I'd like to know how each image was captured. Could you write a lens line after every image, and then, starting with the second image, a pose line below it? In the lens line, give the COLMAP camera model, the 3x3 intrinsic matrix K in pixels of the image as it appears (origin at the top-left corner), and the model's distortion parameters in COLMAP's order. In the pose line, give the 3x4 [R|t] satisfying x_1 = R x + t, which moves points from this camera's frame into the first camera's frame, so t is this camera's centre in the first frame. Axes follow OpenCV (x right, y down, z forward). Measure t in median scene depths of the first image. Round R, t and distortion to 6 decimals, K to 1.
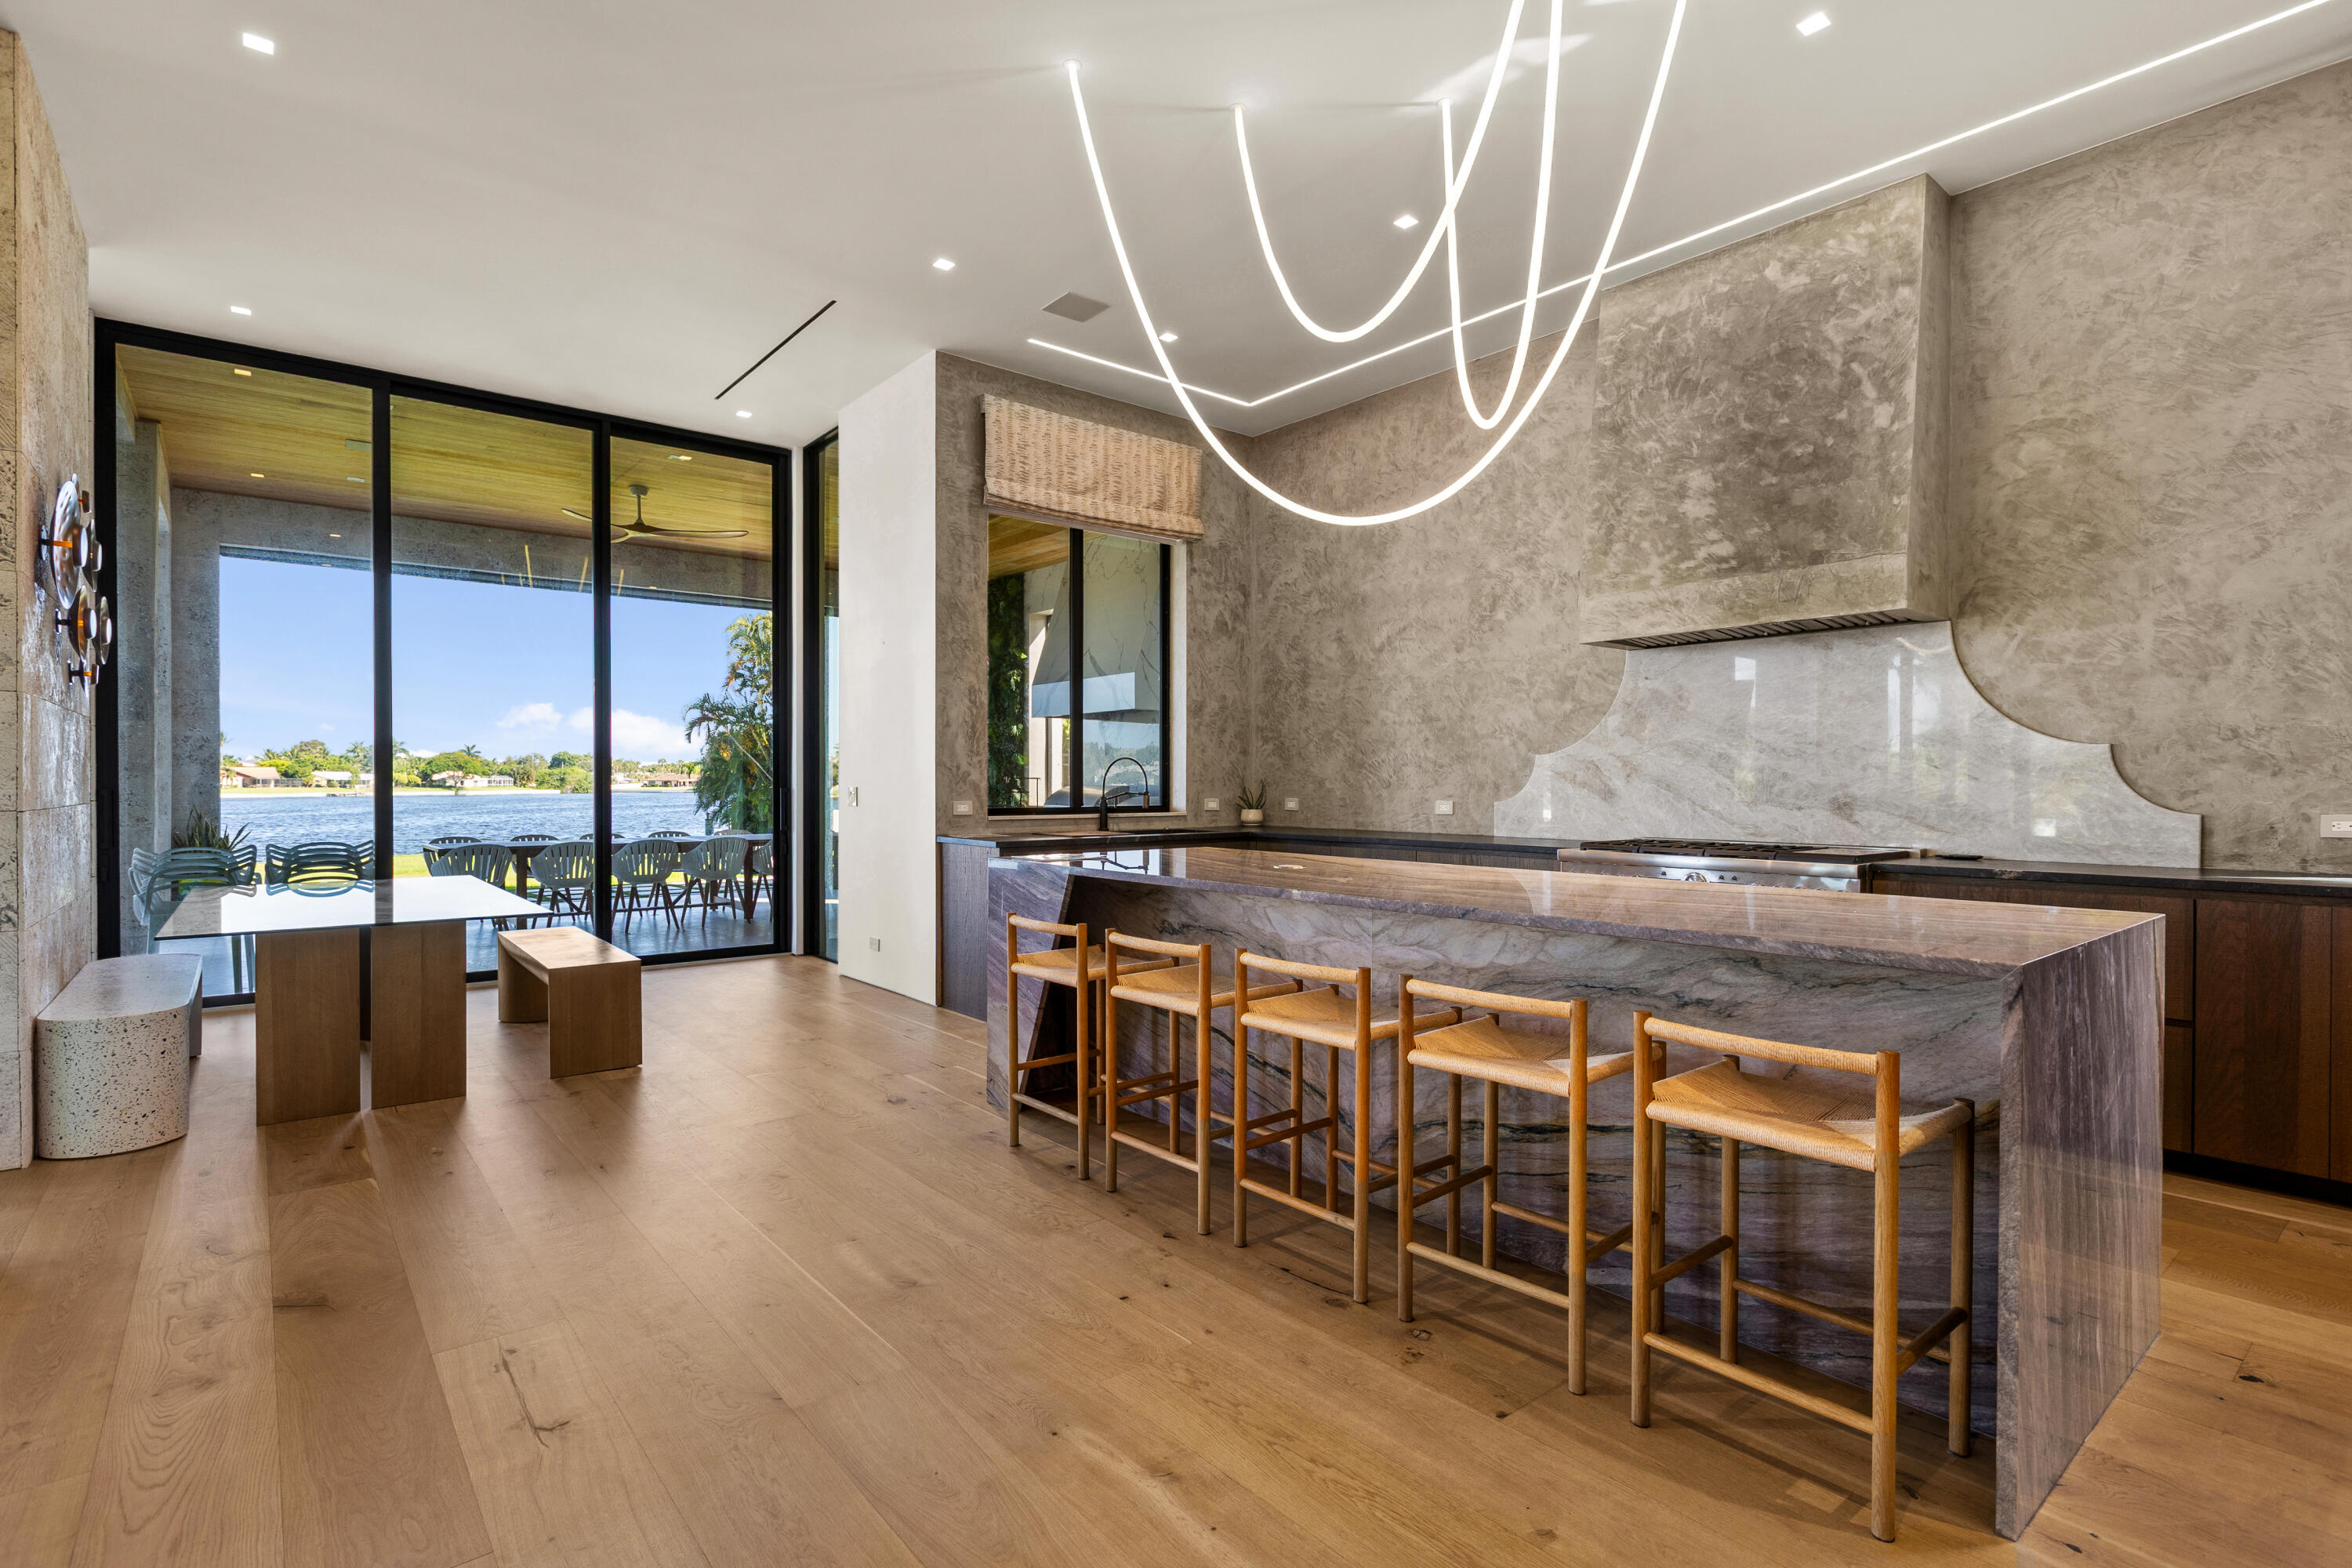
lens RADIAL K [[1128.3, 0, 1176.0], [0, 1128.3, 784.0], [0, 0, 1]] dist [0.000912, -0.000700]
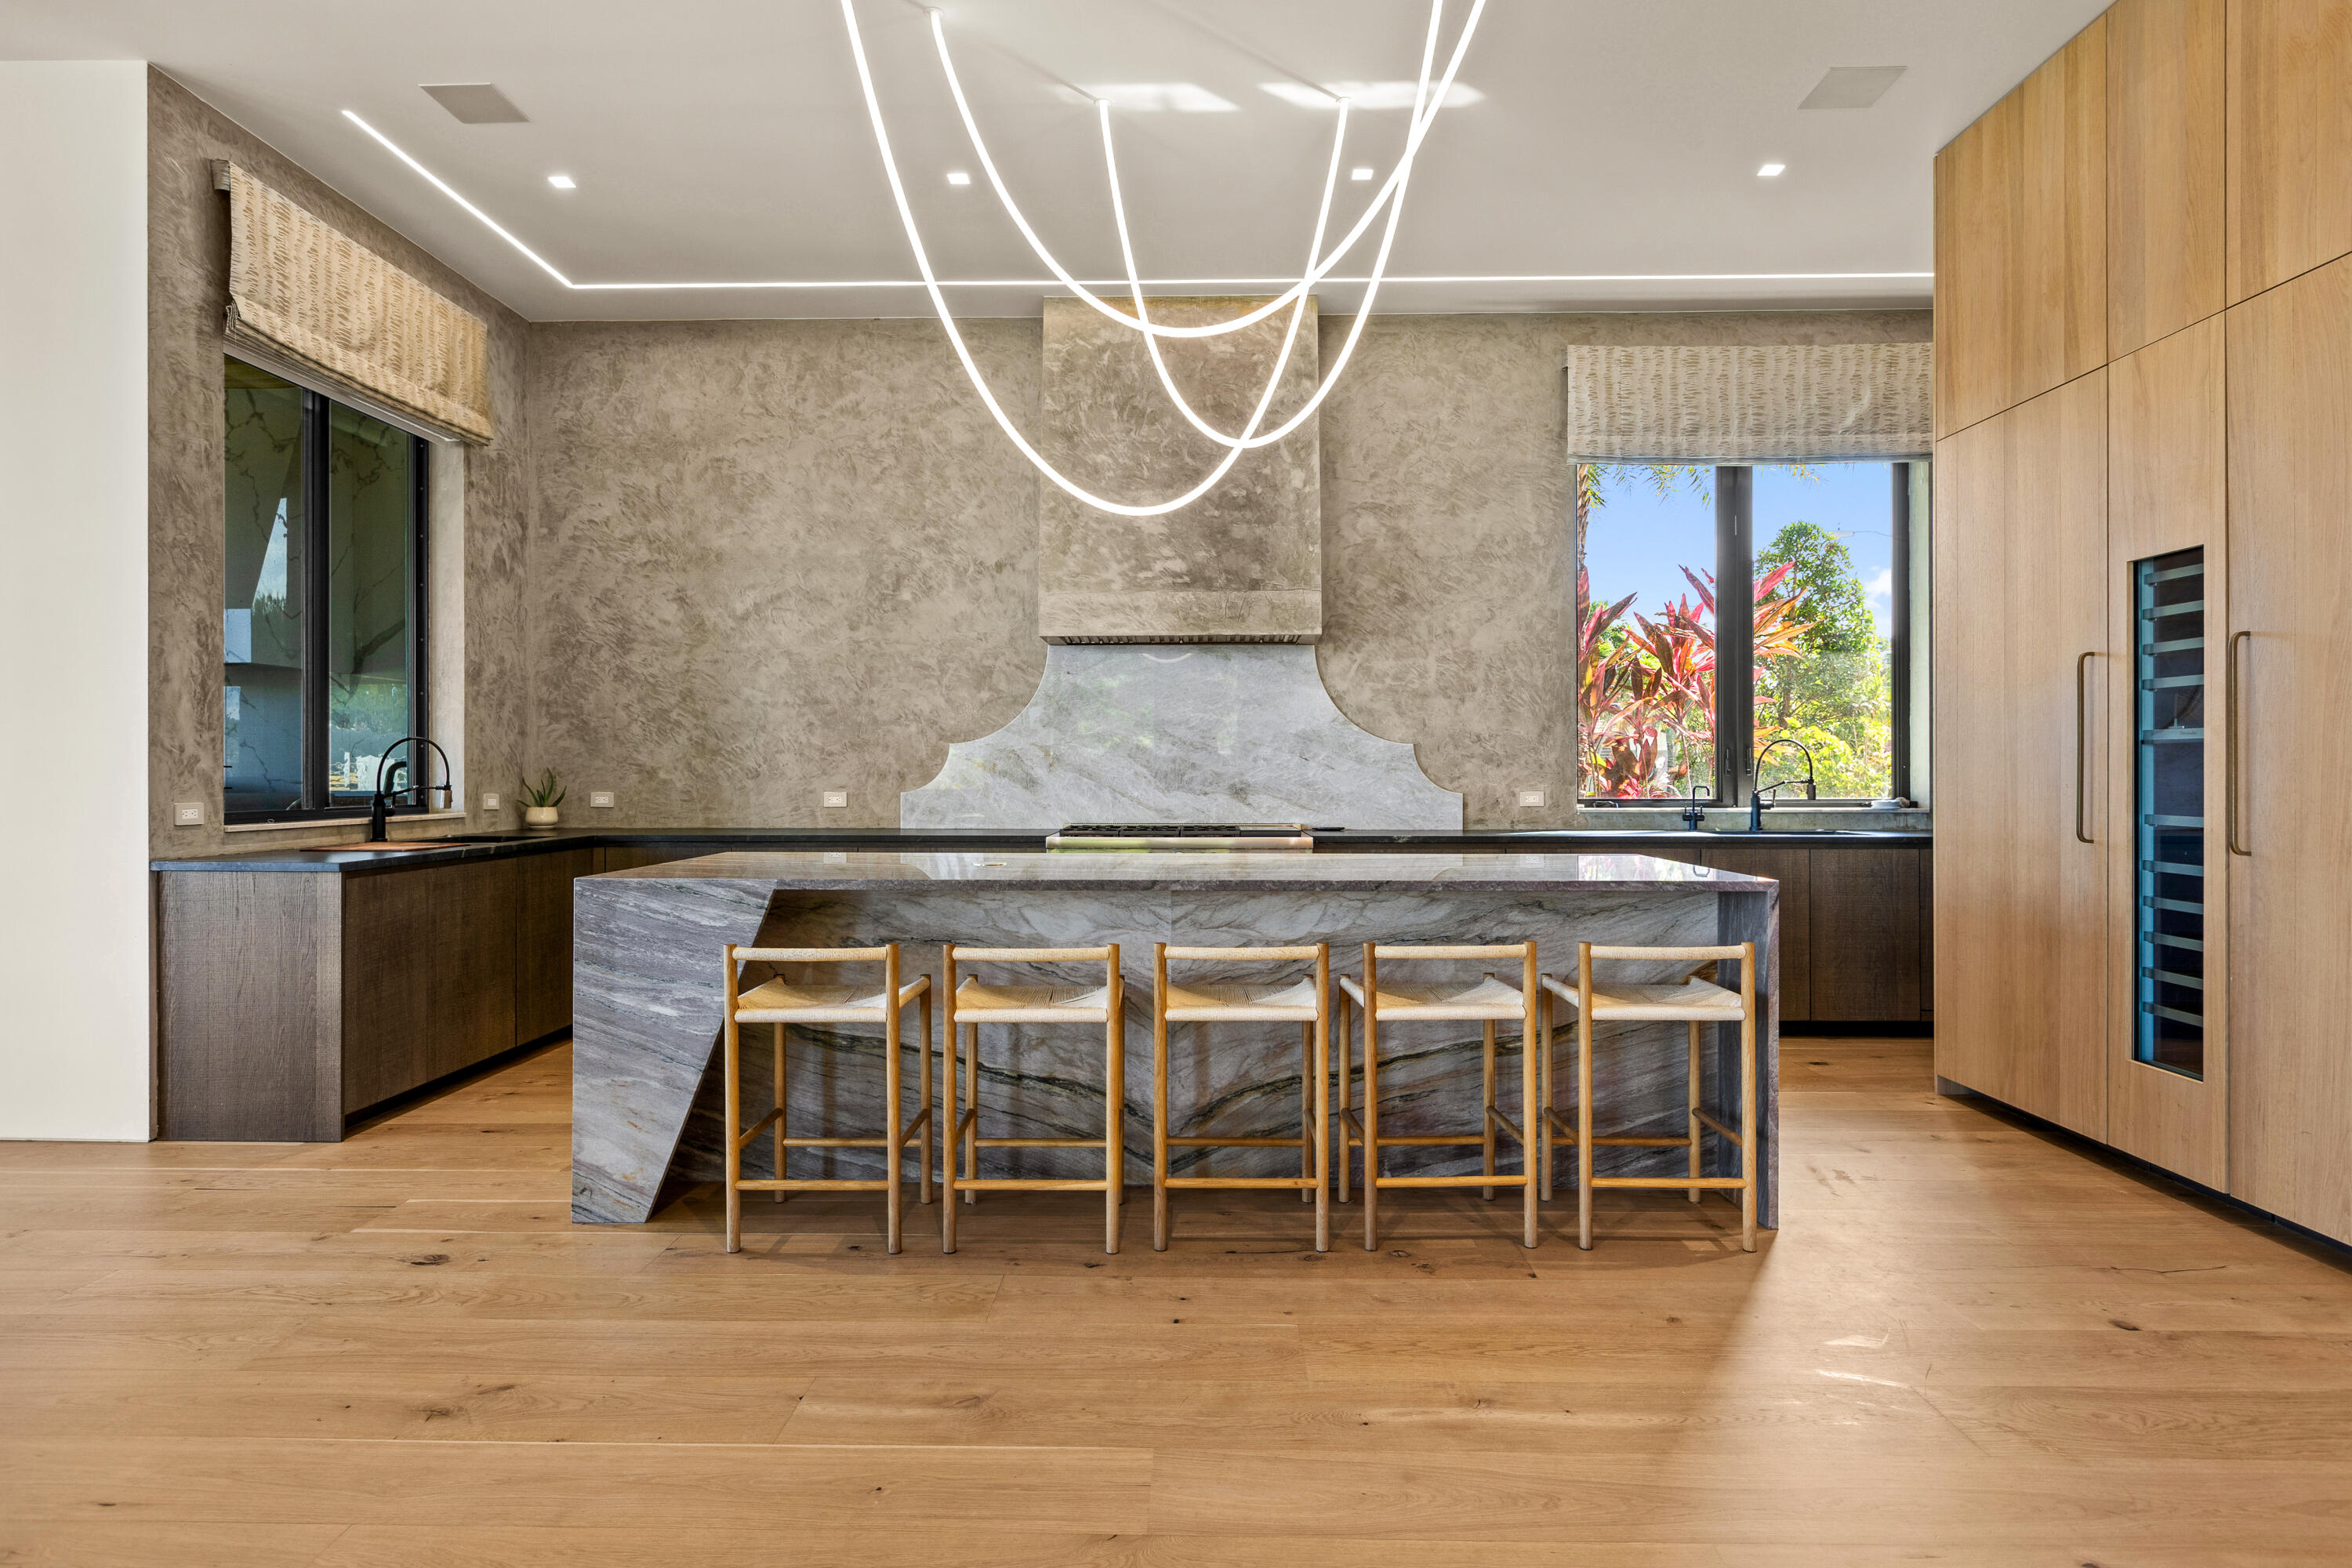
lens RADIAL K [[1256.3, 0, 1181.9], [0, 1256.3, 767.5], [0, 0, 1]] dist [-0.000439, 0.001649]
pose [[0.650369, 0.000877, 0.759618, -0.435408], [0.002330, 0.999992, -0.003150, -0.001293], [-0.759615, 0.003819, 0.650362, 0.163119]]
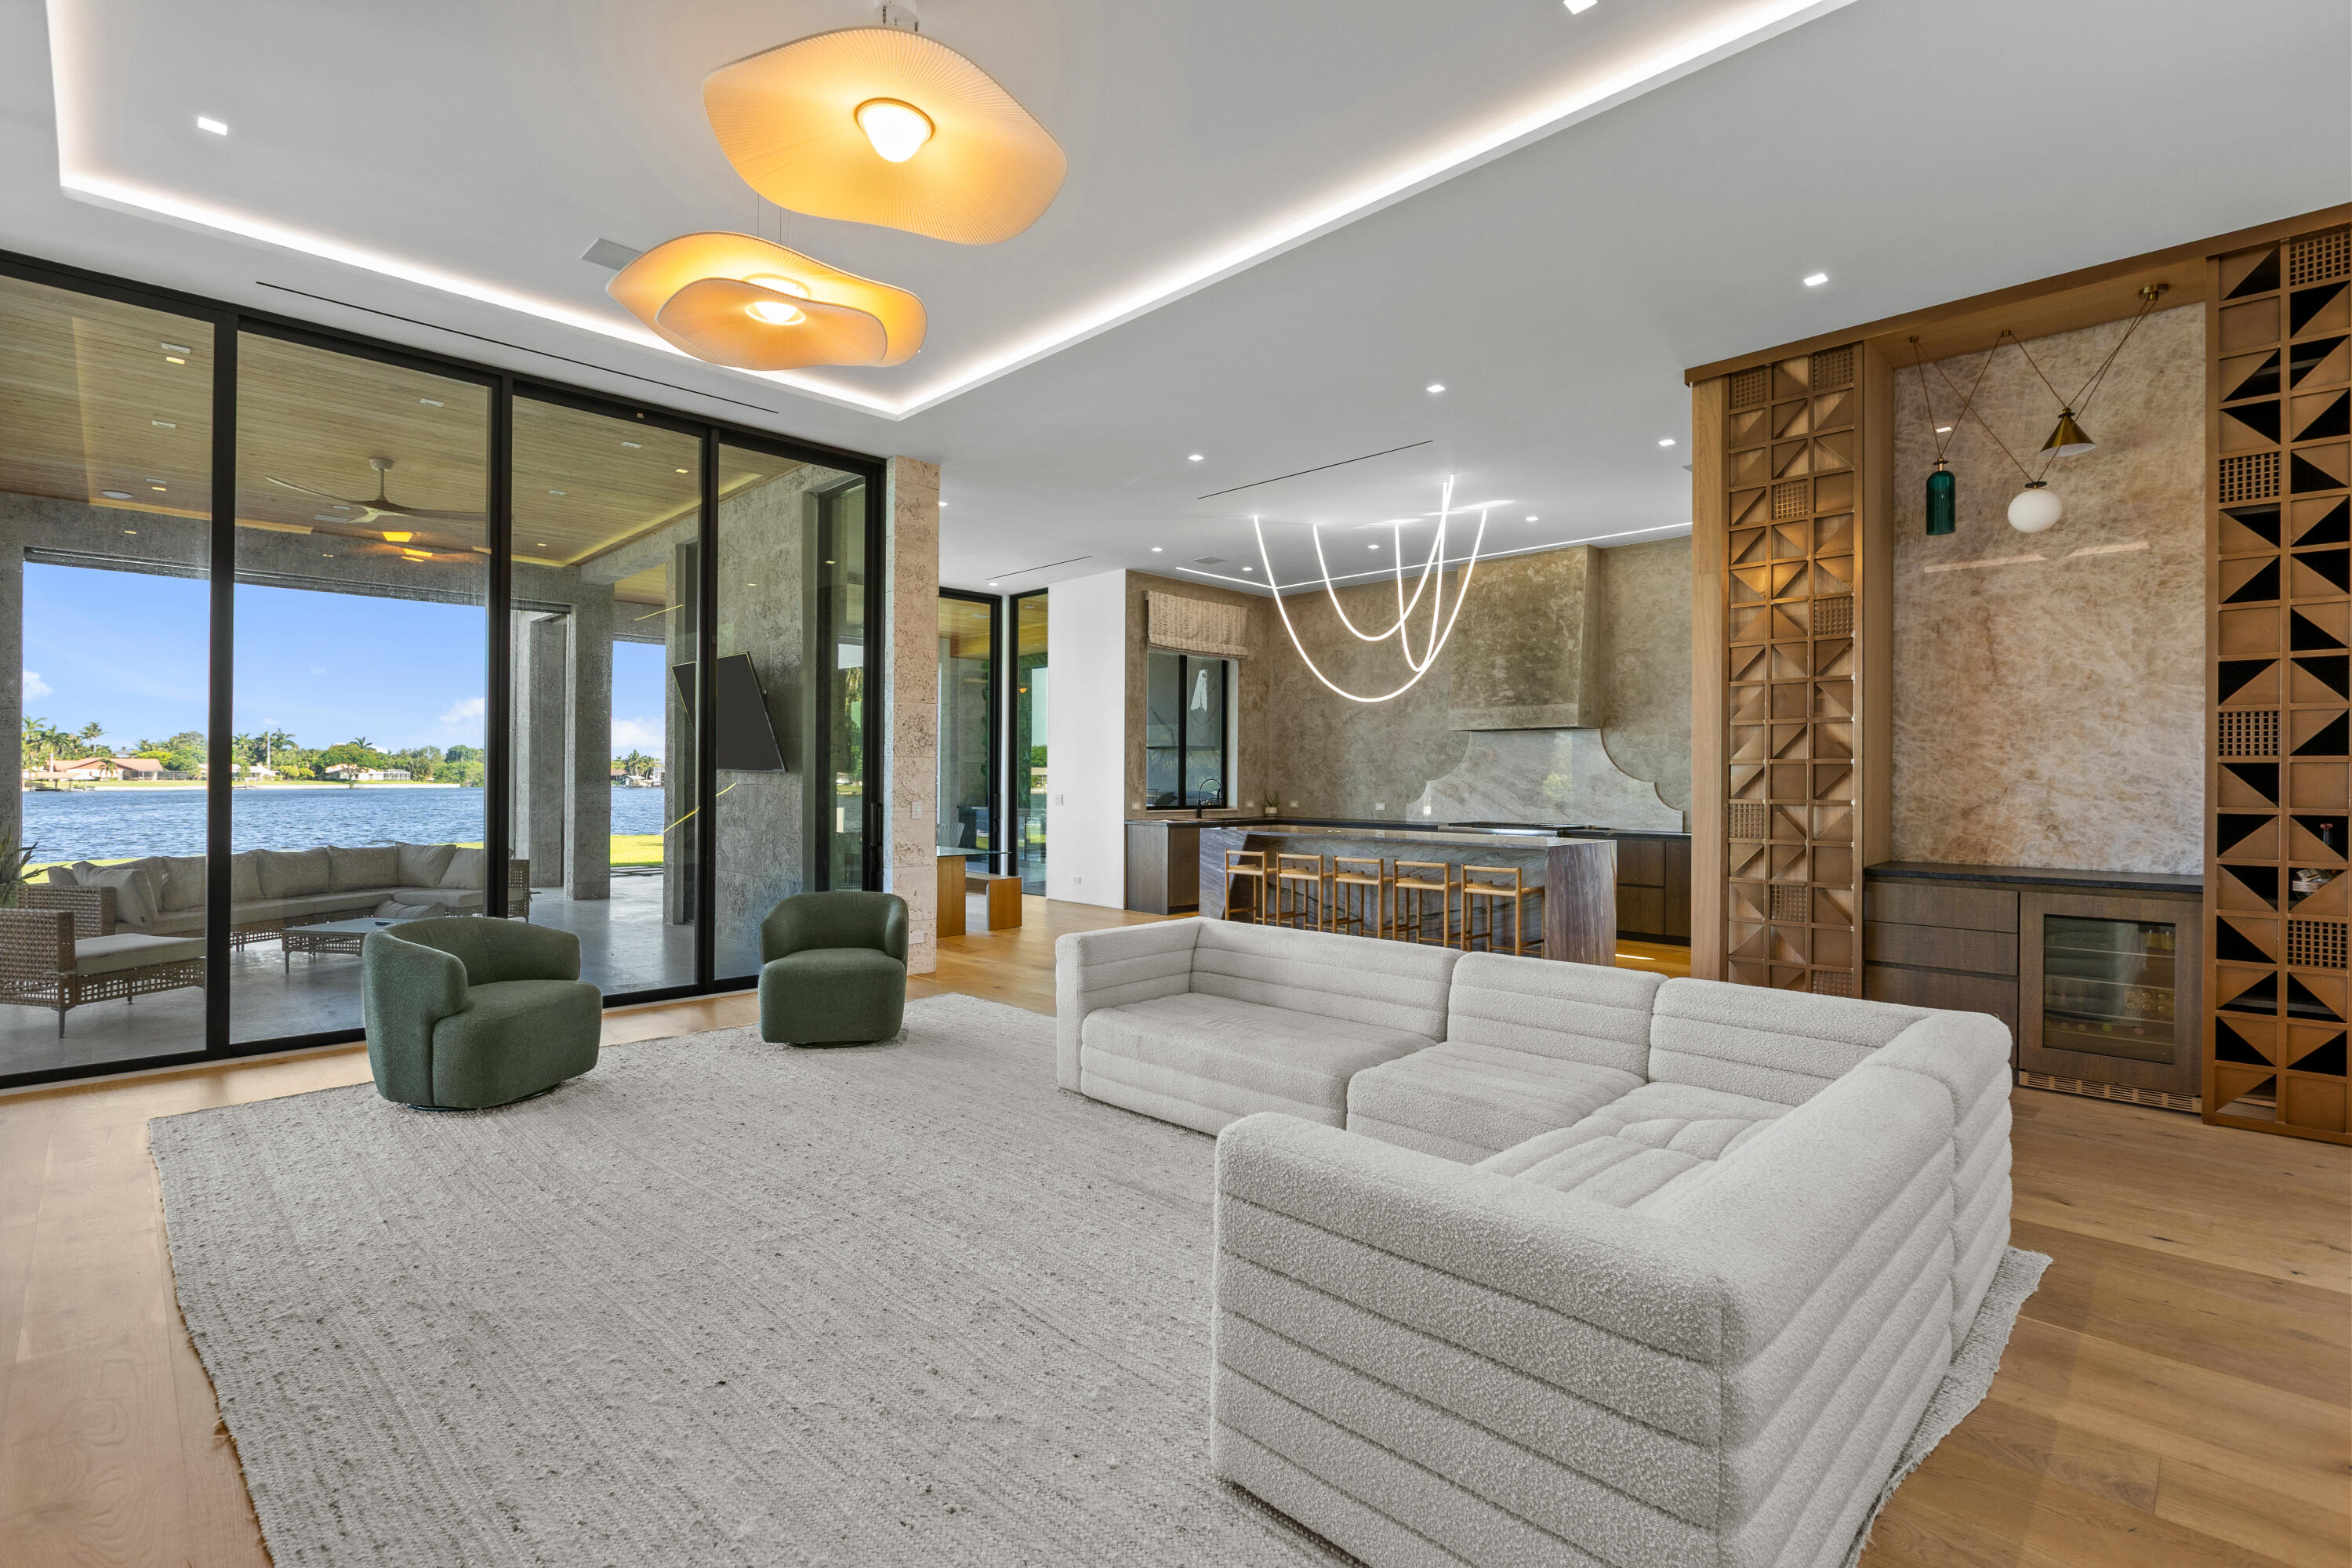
lens RADIAL K [[1080.0, 0, 1183.8], [0, 1080.0, 769.1], [0, 0, 1]] dist [-0.010475, 0.000117]
pose [[0.994752, 0.006301, 0.102122, -0.358875], [-0.005183, 0.999924, -0.011207, -0.026245], [-0.102184, 0.010619, 0.994709, -1.009040]]
